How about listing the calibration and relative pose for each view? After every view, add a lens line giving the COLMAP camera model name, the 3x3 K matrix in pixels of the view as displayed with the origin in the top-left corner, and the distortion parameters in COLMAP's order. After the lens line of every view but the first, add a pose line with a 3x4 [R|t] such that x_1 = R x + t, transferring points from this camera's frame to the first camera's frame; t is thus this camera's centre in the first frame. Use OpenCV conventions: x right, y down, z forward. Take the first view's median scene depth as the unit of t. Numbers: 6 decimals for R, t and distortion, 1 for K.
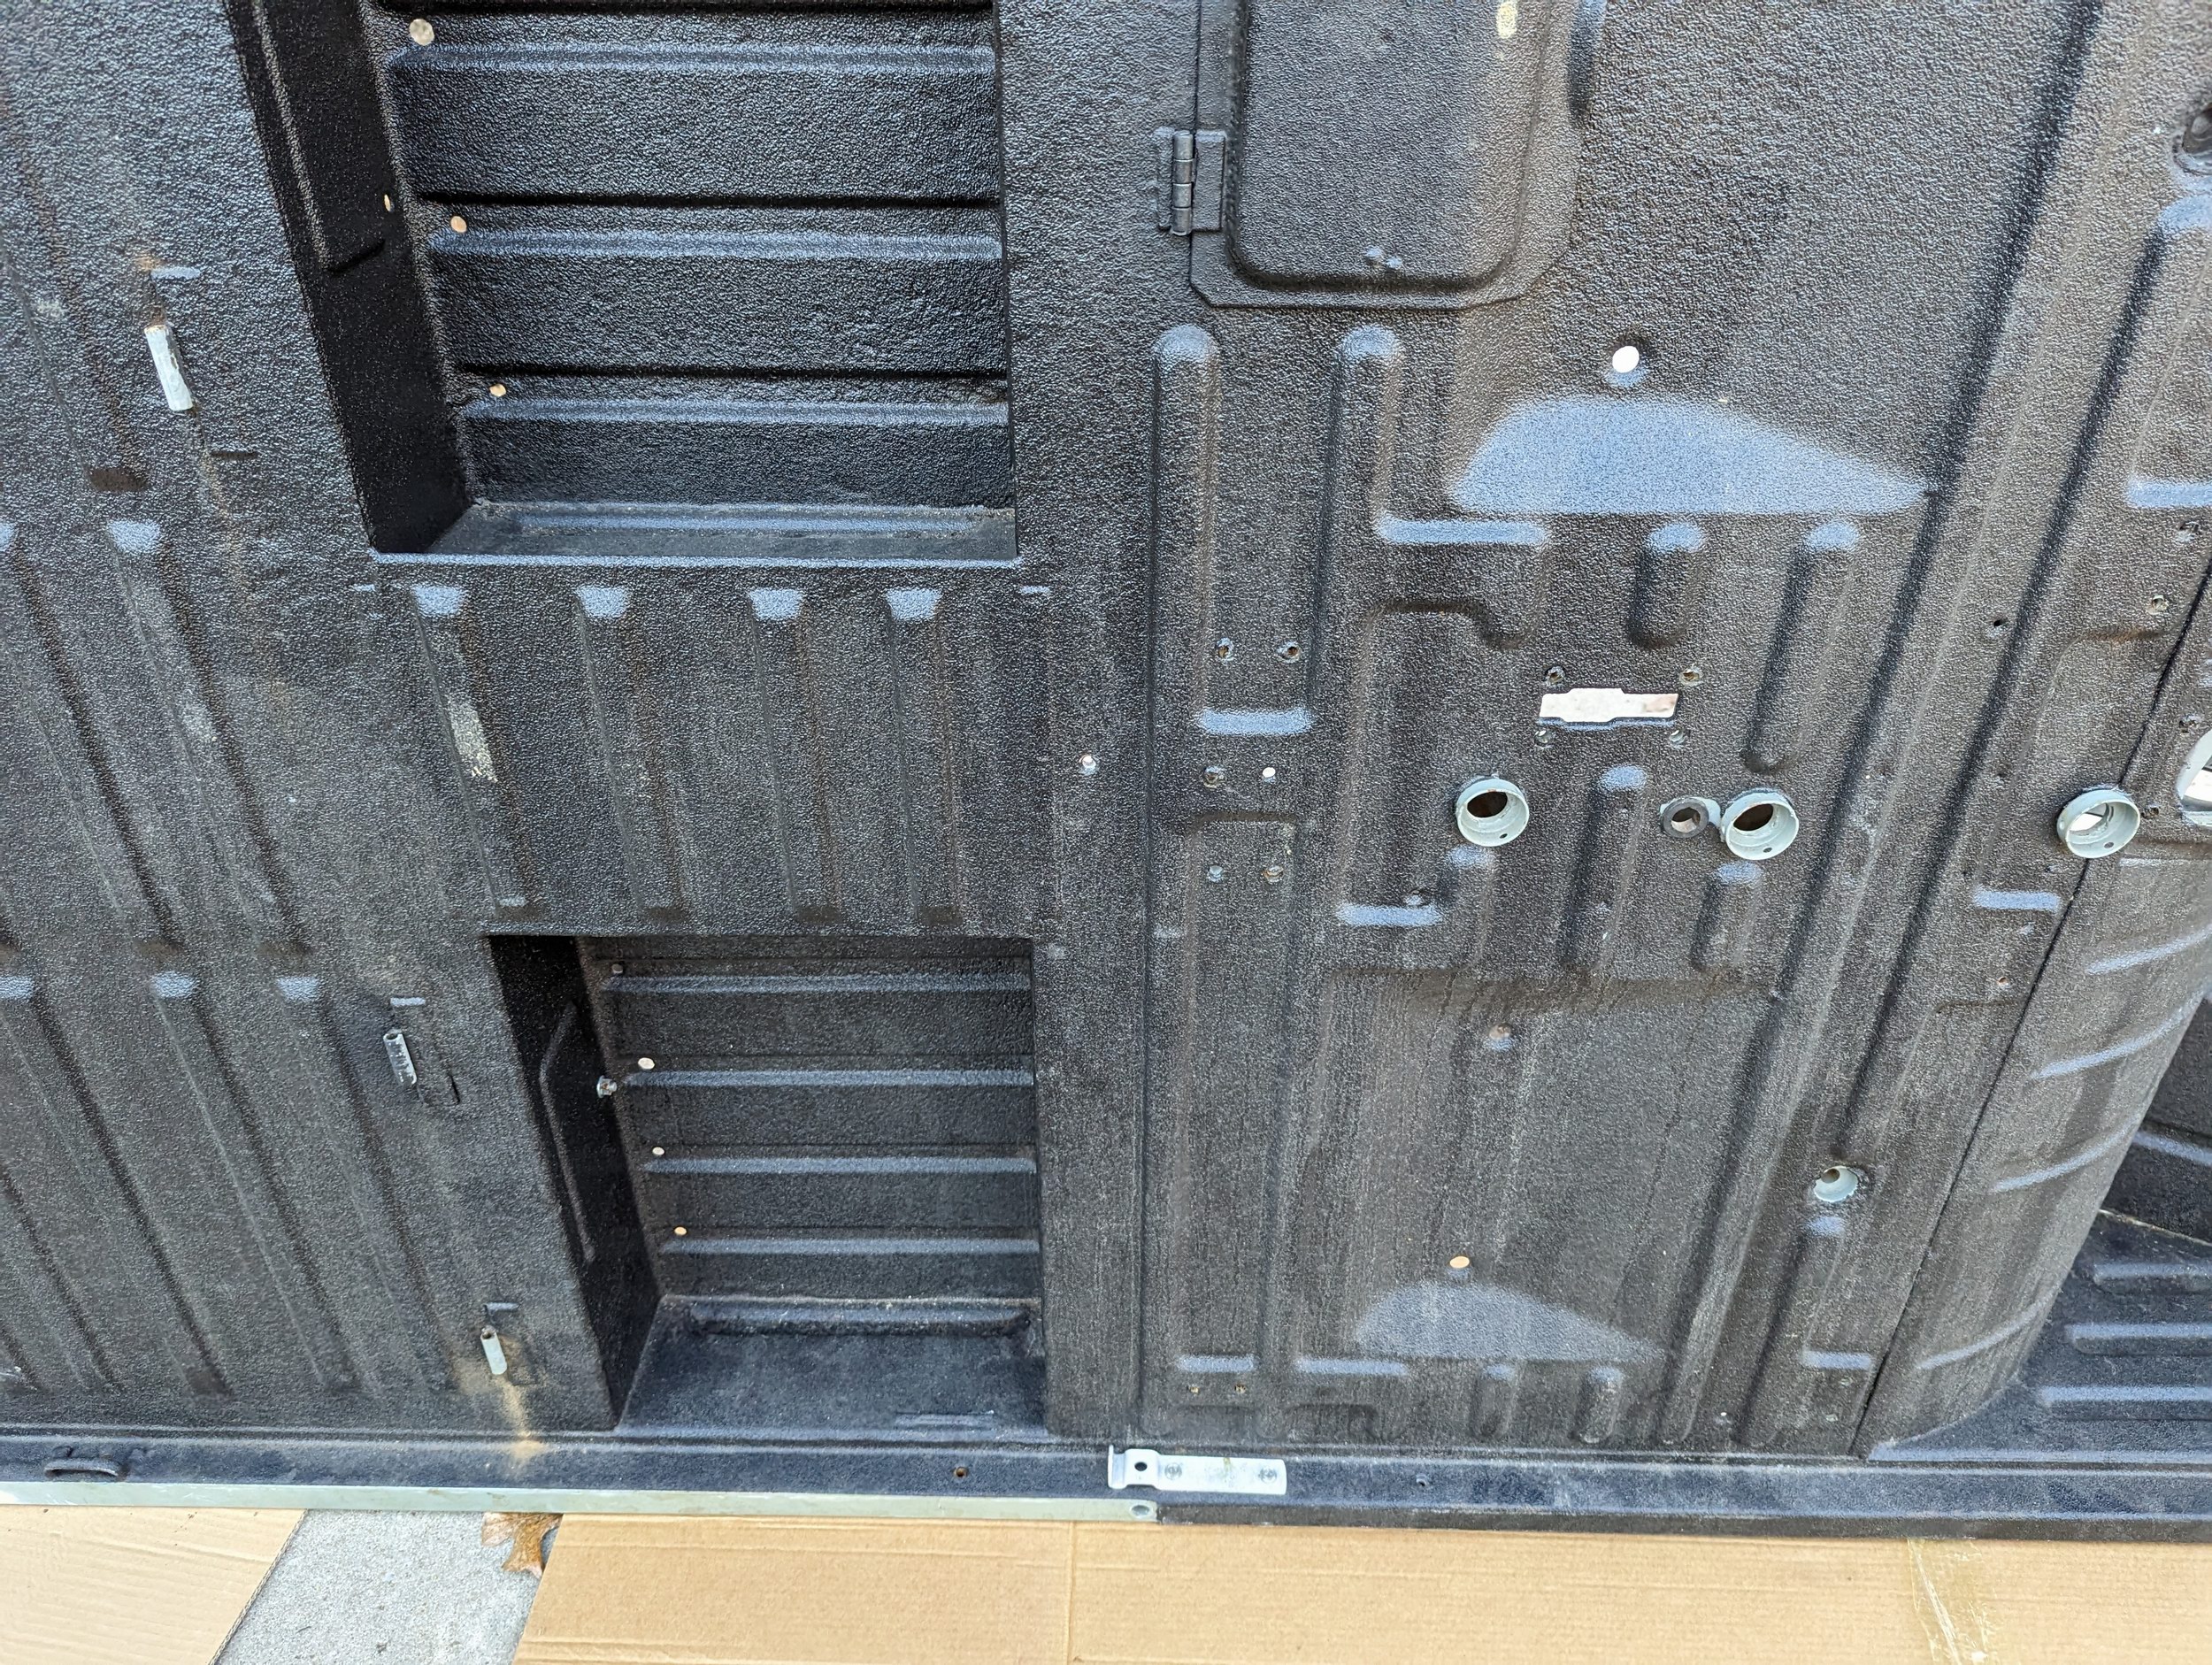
lens RADIAL K [[1570.4, 0, 1107.1], [0, 1570.4, 835.8], [0, 0, 1]] dist [0.052569, -0.051224]
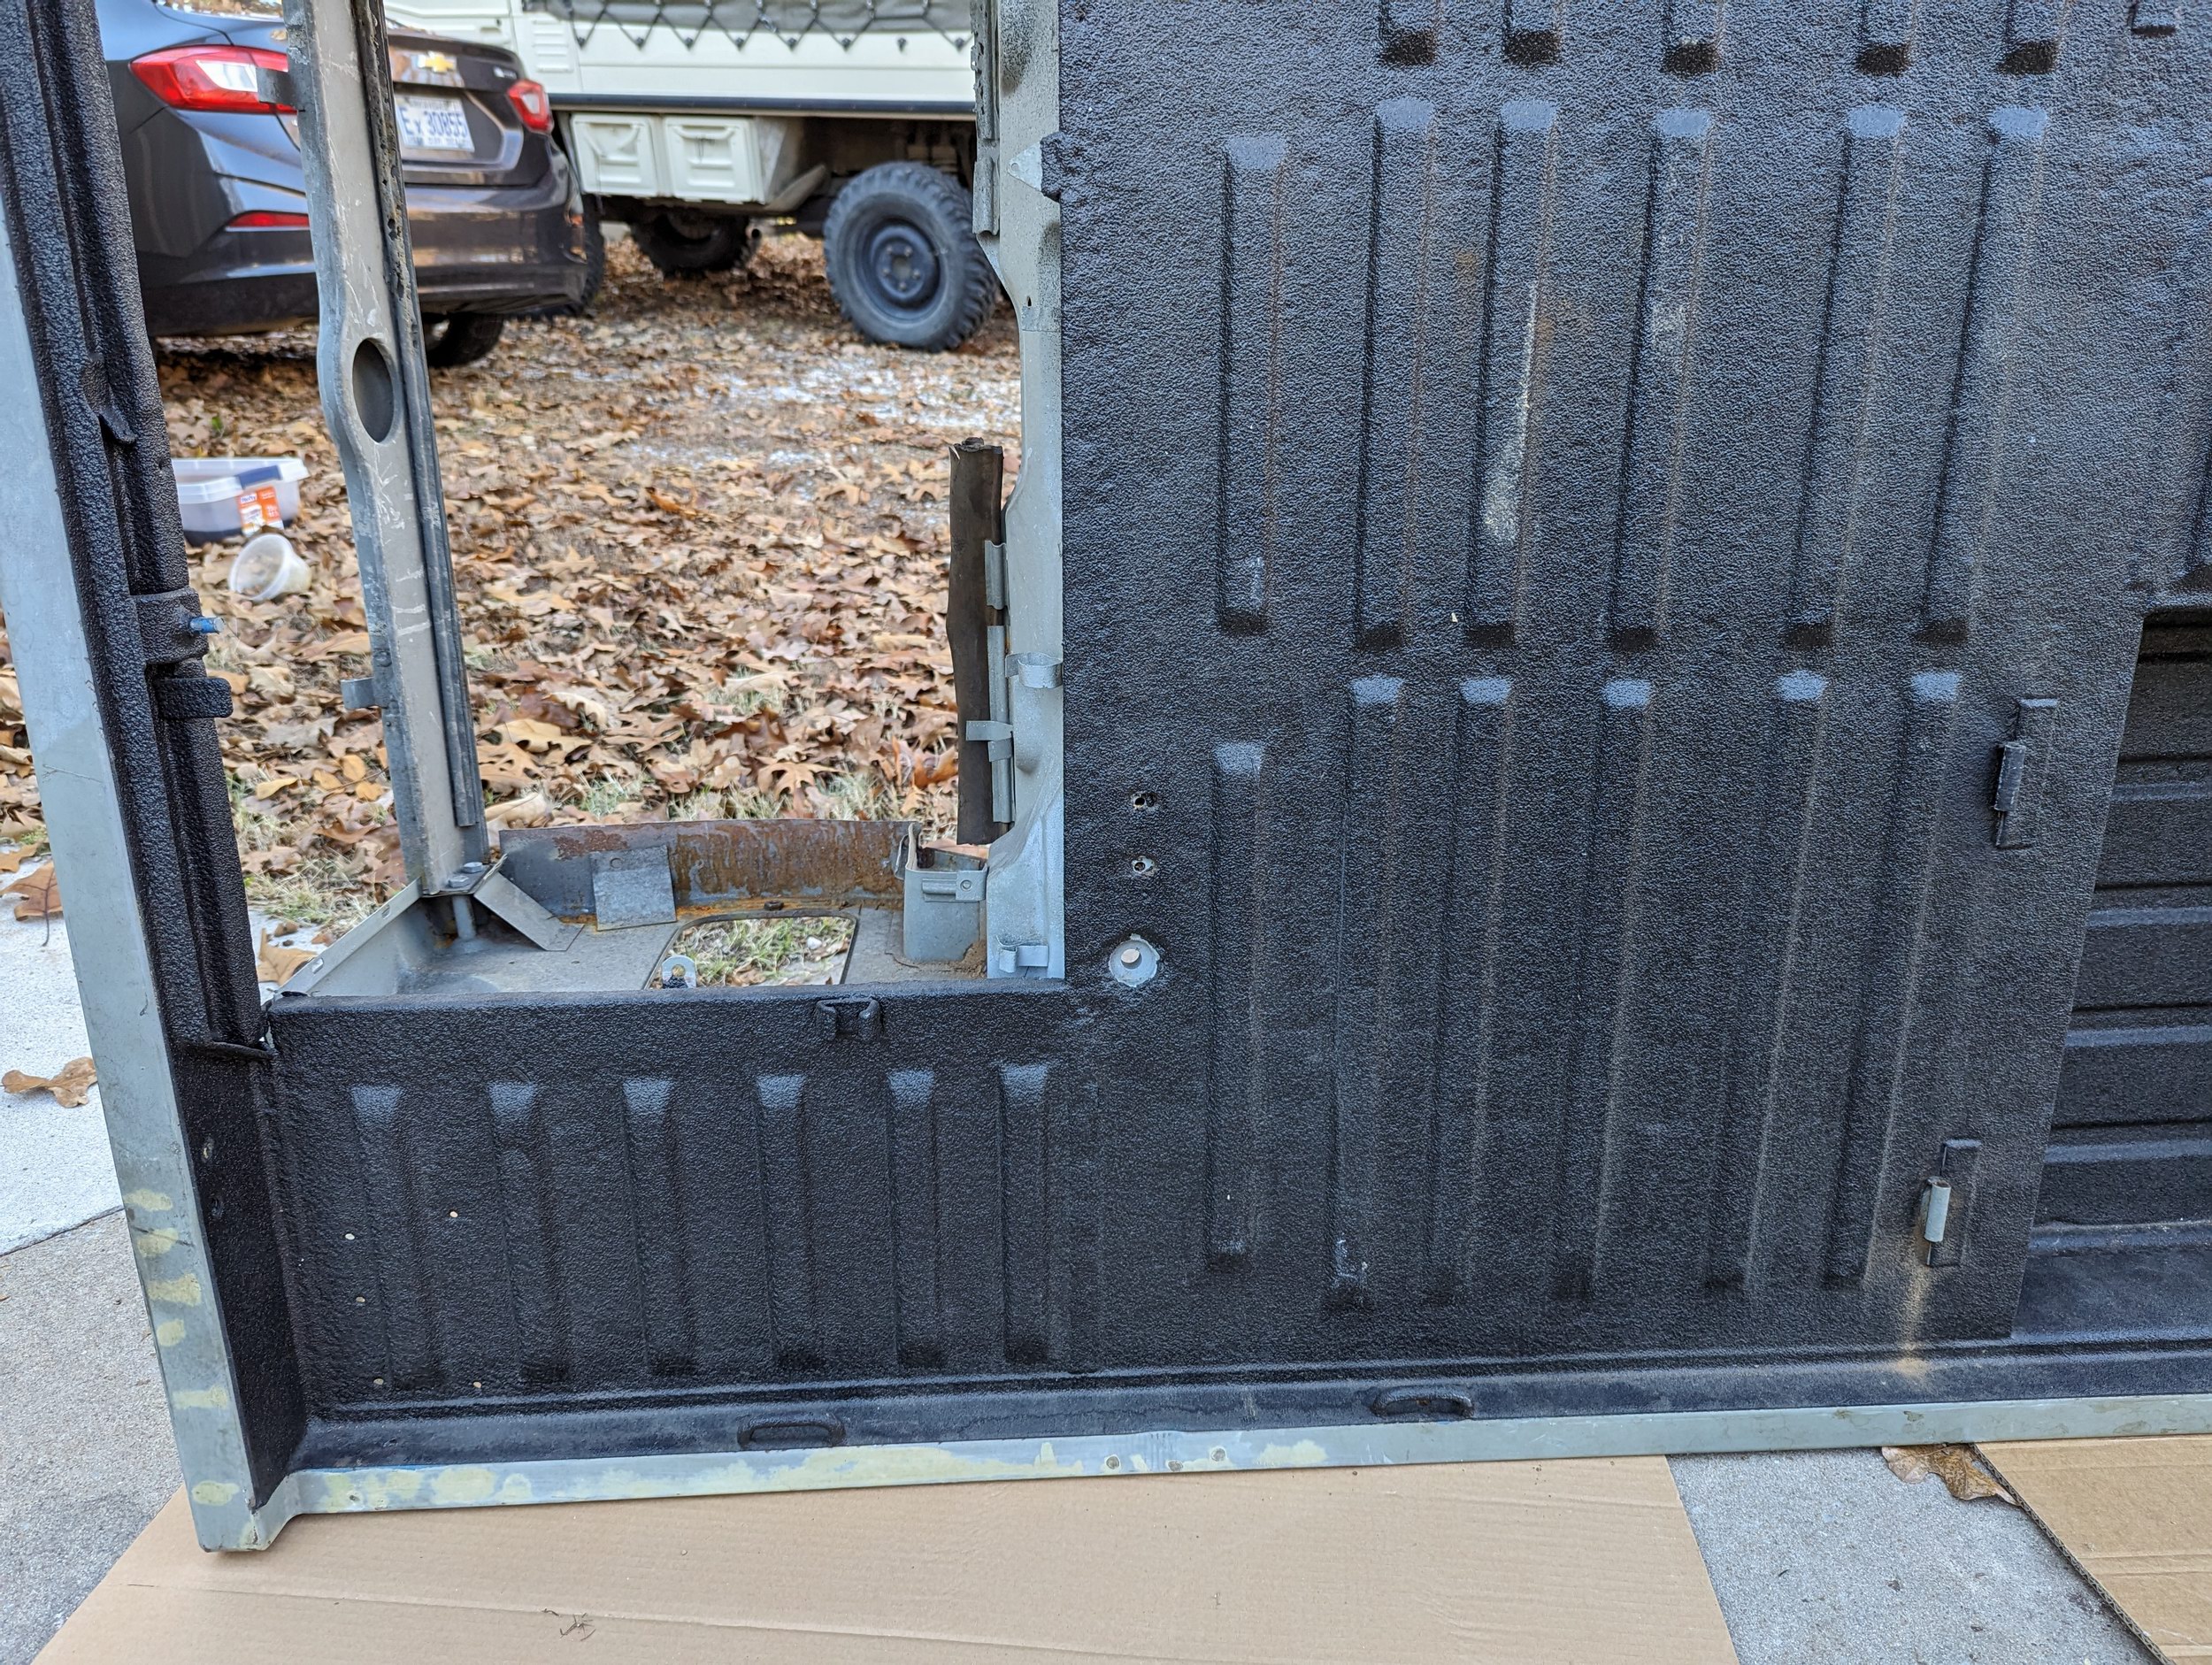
lens RADIAL K [[1570.4, 0, 1101.0], [0, 1570.4, 830.7], [0, 0, 1]] dist [0.052569, -0.051224]
pose [[0.996964, -0.027024, 0.073023, -0.850342], [0.046220, 0.960129, -0.275710, 0.326728], [-0.062661, 0.278248, 0.958463, 0.139318]]
